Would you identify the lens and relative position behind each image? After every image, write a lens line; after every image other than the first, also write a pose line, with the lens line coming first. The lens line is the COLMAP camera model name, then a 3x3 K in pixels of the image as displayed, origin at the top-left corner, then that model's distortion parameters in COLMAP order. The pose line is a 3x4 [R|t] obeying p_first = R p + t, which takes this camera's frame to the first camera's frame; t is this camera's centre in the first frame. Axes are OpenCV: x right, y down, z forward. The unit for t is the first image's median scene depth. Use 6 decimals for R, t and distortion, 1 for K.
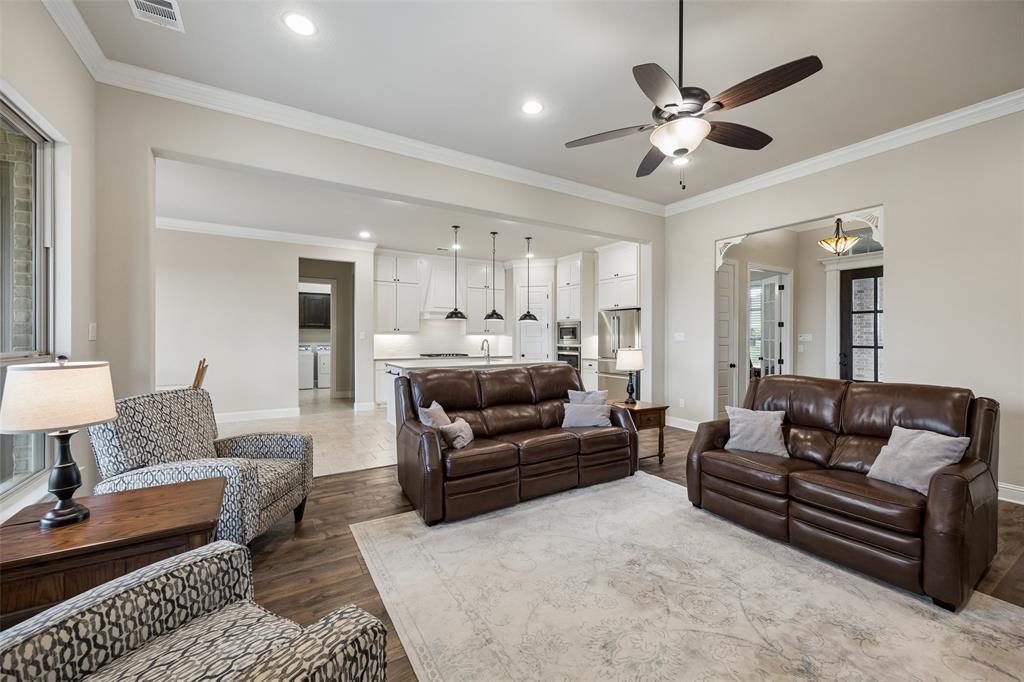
lens RADIAL K [[405.0, 0, 509.3], [0, 405.0, 339.8], [0, 0, 1]] dist [0.003346, 0.000106]
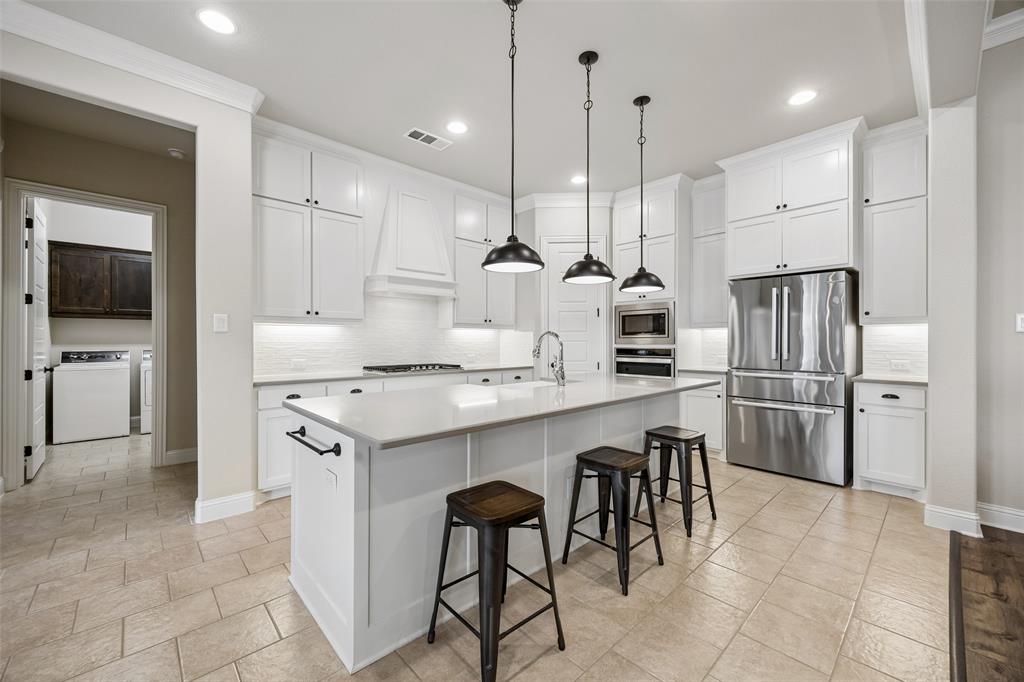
lens RADIAL K [[405.0, 0, 511.2], [0, 405.0, 344.4], [0, 0, 1]] dist [0.003346, 0.000106]
pose [[0.977682, -0.003995, 0.210051, -0.155533], [0.003428, 0.999989, 0.003064, 0.009156], [-0.210061, -0.002276, 0.977686, 0.510344]]
